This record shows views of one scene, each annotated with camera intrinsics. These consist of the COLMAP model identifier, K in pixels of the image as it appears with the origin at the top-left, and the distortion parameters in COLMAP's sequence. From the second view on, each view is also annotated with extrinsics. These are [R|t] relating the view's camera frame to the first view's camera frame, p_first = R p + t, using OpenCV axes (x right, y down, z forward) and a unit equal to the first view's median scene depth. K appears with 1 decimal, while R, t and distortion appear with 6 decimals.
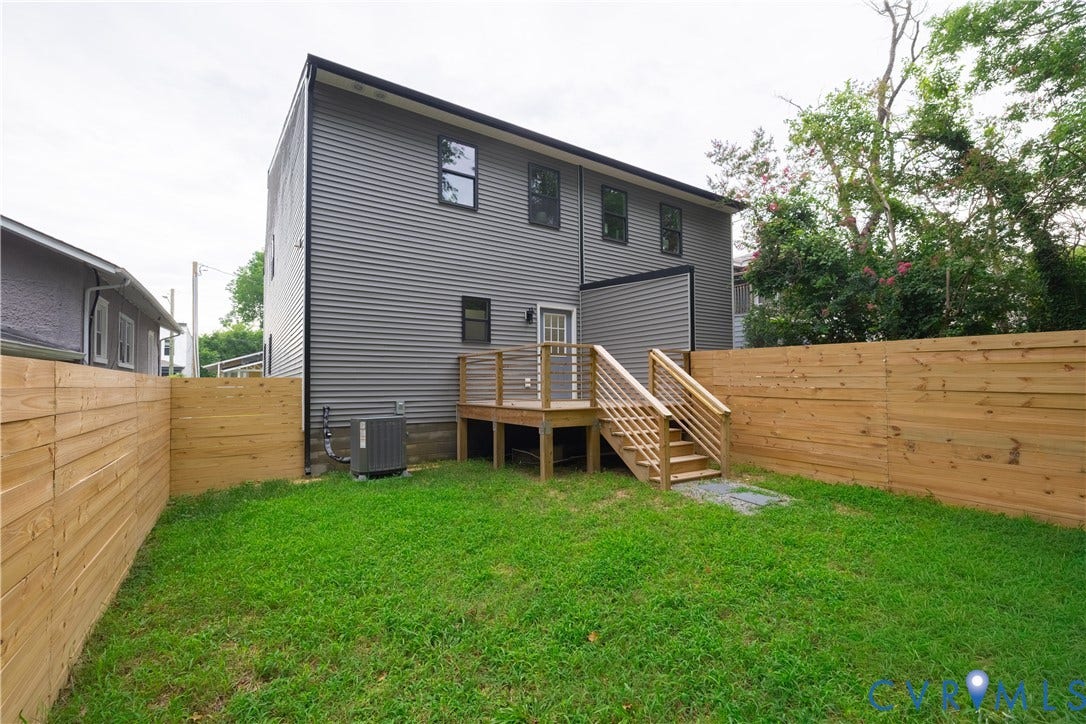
lens RADIAL K [[453.6, 0, 544.3], [0, 453.6, 357.0], [0, 0, 1]] dist [0.003402, -0.000087]
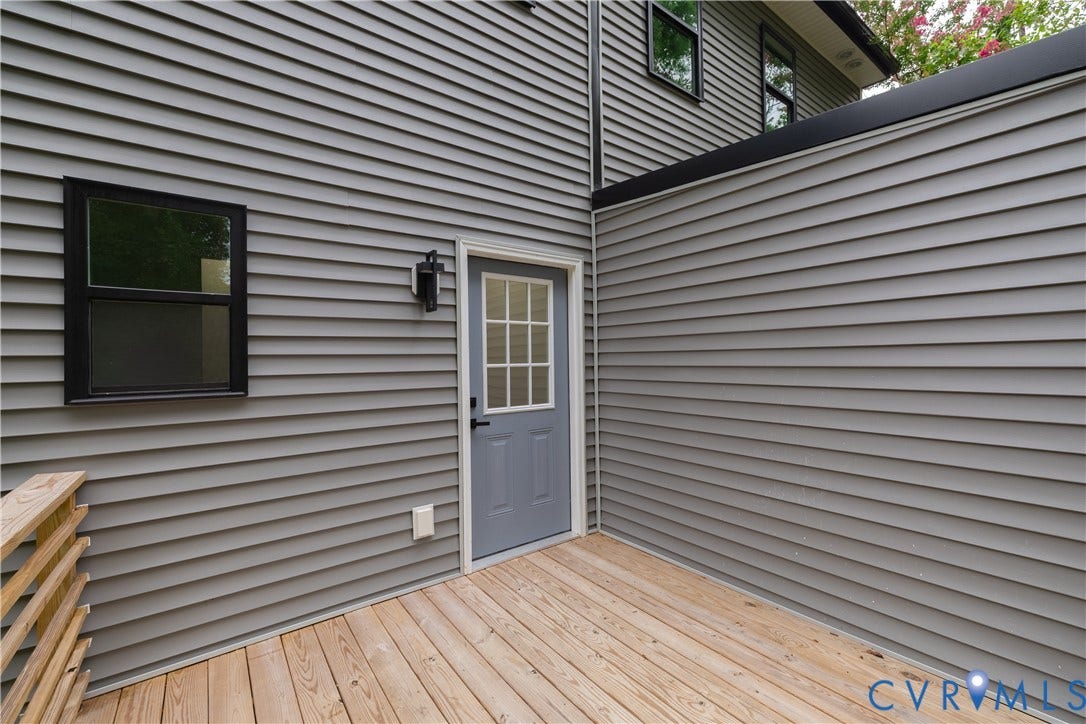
lens RADIAL K [[453.6, 0, 544.3], [0, 453.6, 357.0], [0, 0, 1]] dist [0.003402, -0.000087]
pose [[0.997910, -0.012828, 0.063333, 0.021093], [0.009756, 0.998772, 0.048583, -0.055805], [-0.063878, -0.047863, 0.996809, 0.698535]]
